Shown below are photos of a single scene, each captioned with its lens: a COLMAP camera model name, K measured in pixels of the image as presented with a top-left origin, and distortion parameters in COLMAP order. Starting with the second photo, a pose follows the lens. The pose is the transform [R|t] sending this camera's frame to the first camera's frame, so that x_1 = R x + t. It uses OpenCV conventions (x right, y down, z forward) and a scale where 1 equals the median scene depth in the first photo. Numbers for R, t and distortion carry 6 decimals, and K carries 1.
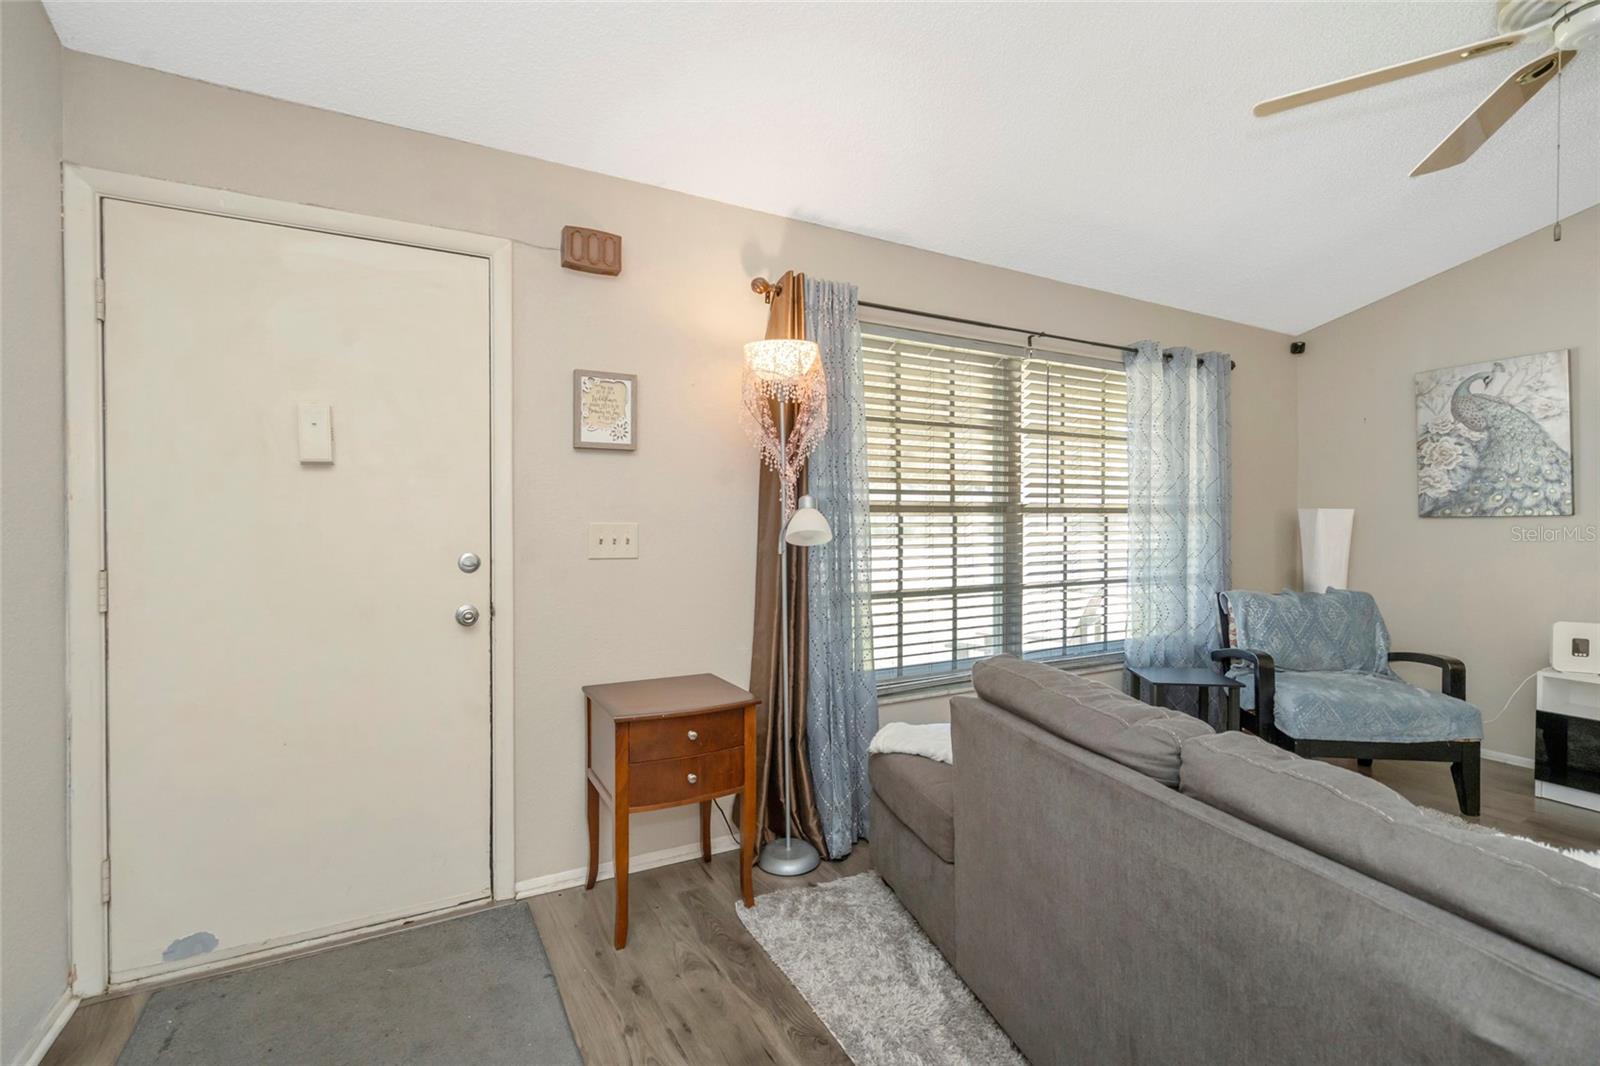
lens RADIAL K [[746.5, 0, 805.3], [0, 746.5, 526.5], [0, 0, 1]] dist [-0.001435, 0.000715]
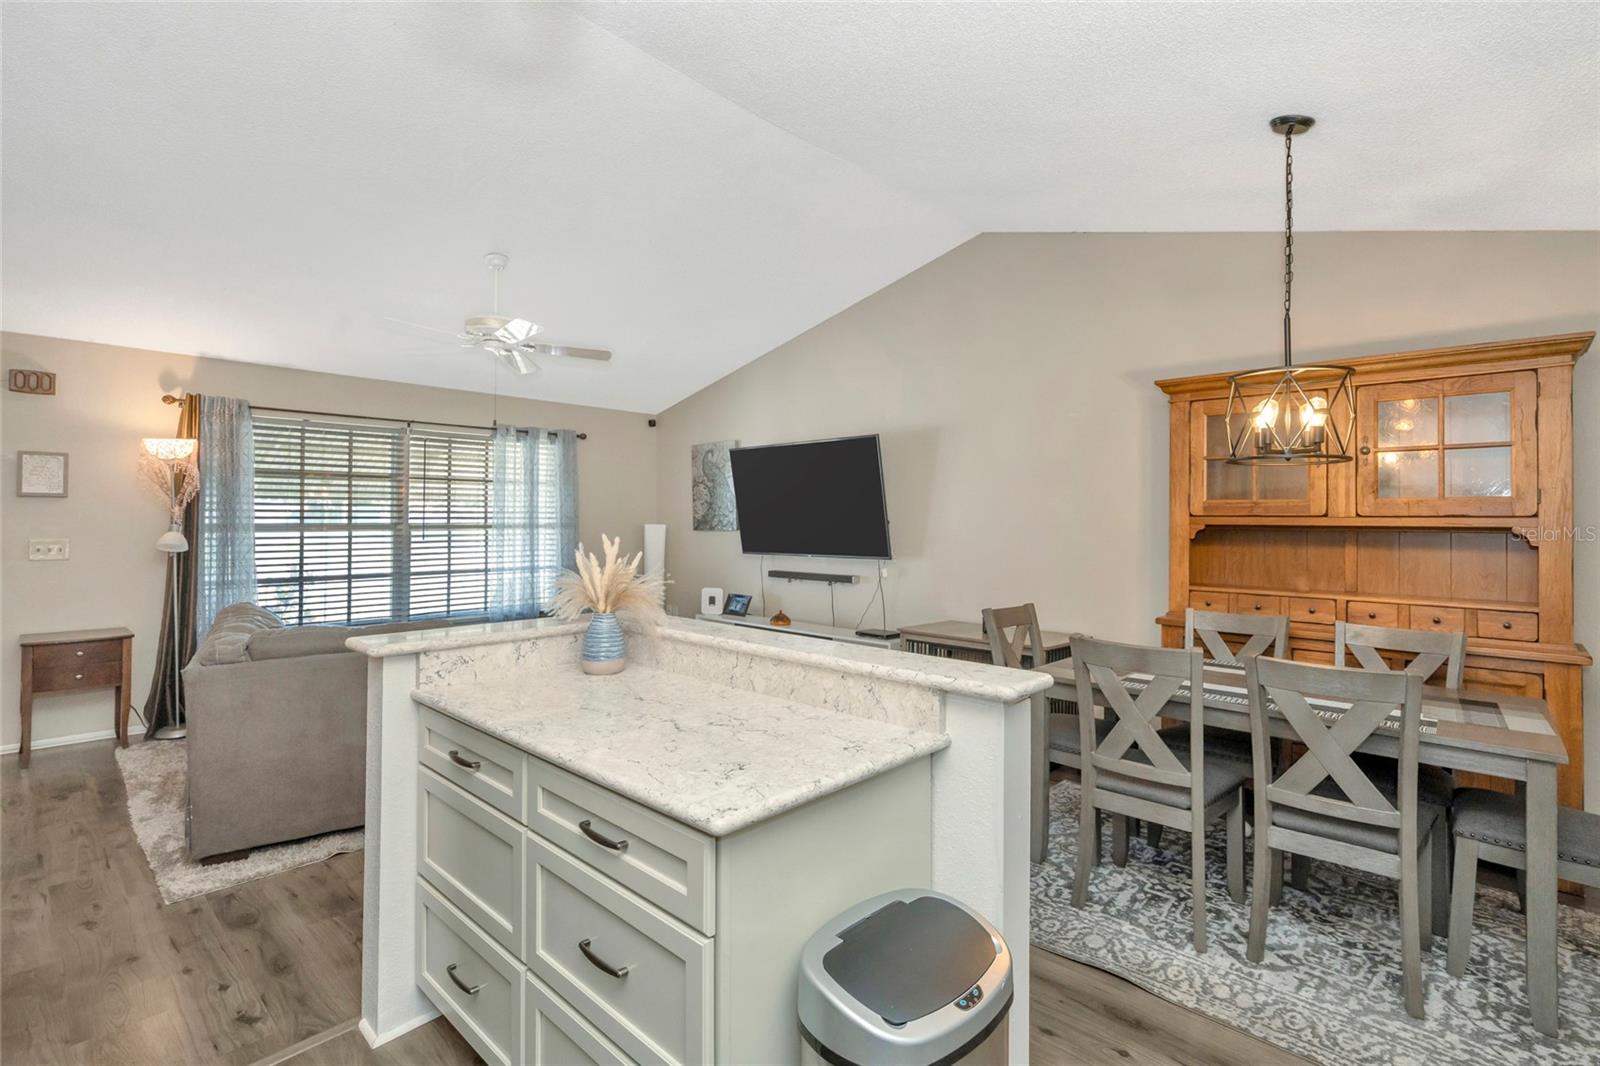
lens RADIAL K [[762.8, 0, 780.5], [0, 762.8, 512.7], [0, 0, 1]] dist [0.041974, -0.017010]
pose [[0.962343, 0.007584, 0.271731, 0.611971], [-0.004153, 0.999904, -0.013198, -0.034157], [-0.271805, 0.011572, 0.962283, -0.830069]]
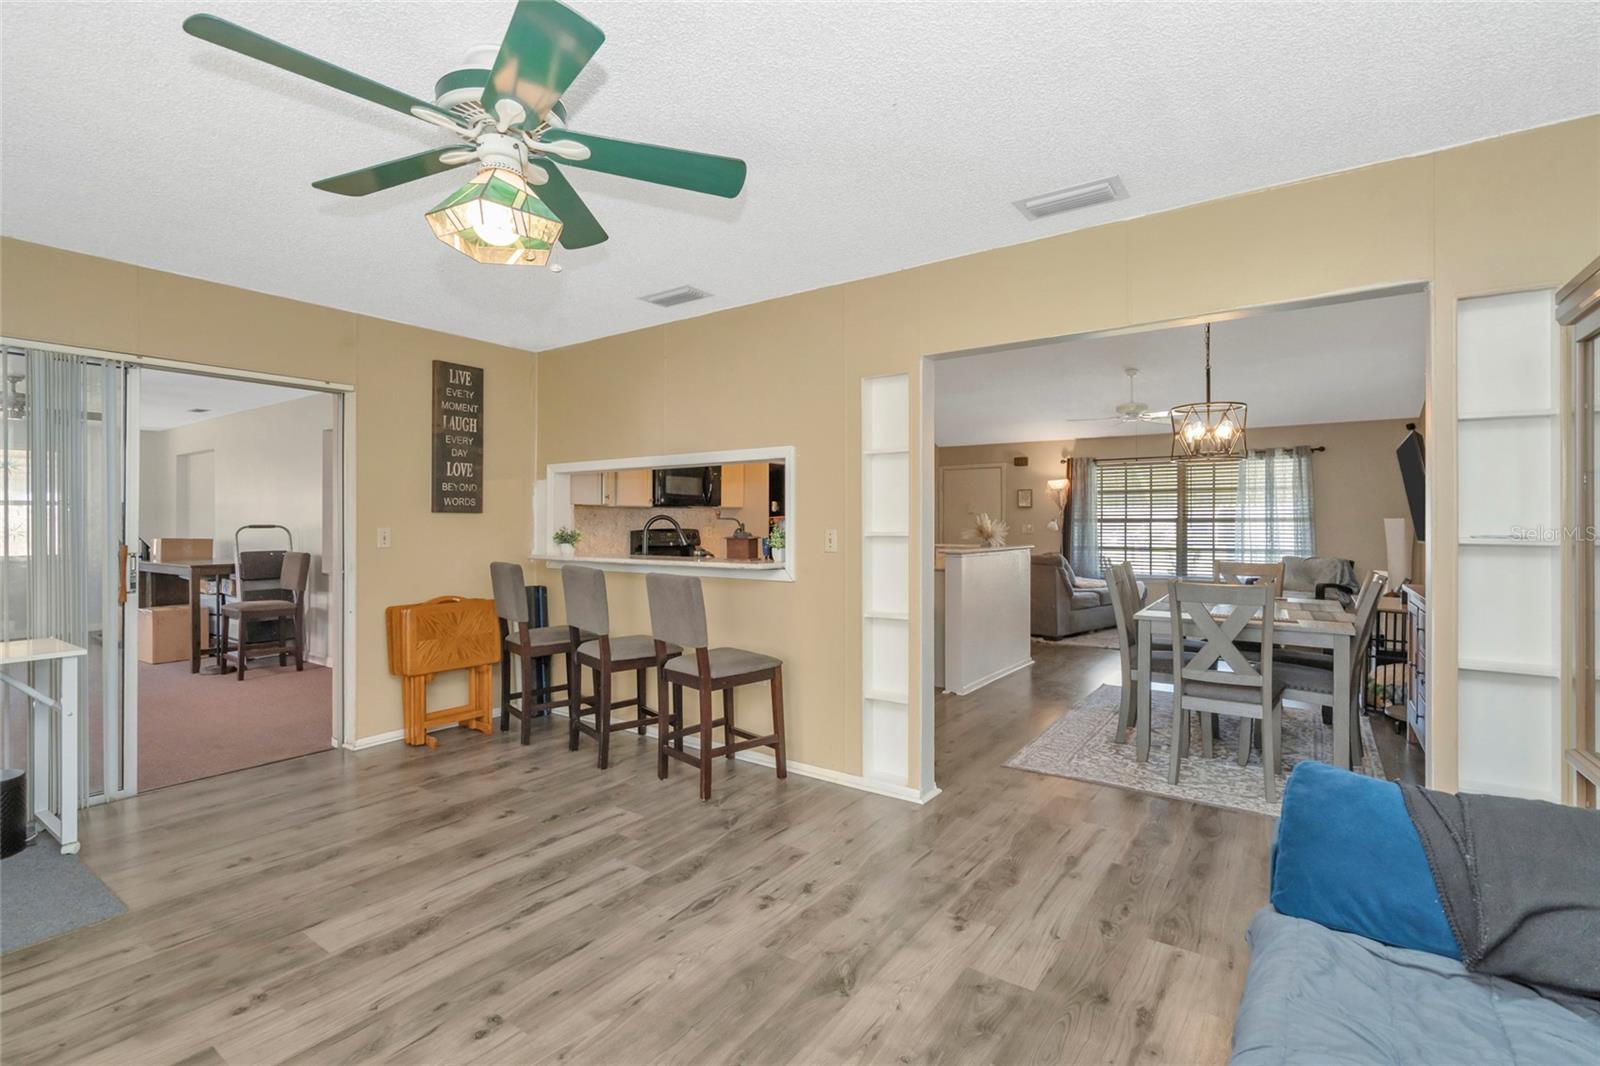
lens RADIAL K [[746.5, 0, 805.3], [0, 746.5, 526.5], [0, 0, 1]] dist [-0.001435, 0.000715]
pose [[0.438863, -0.001136, -0.898553, 2.062995], [-0.008500, 0.999949, -0.005416, 0.025023], [0.898514, 0.010015, 0.438831, -1.356034]]
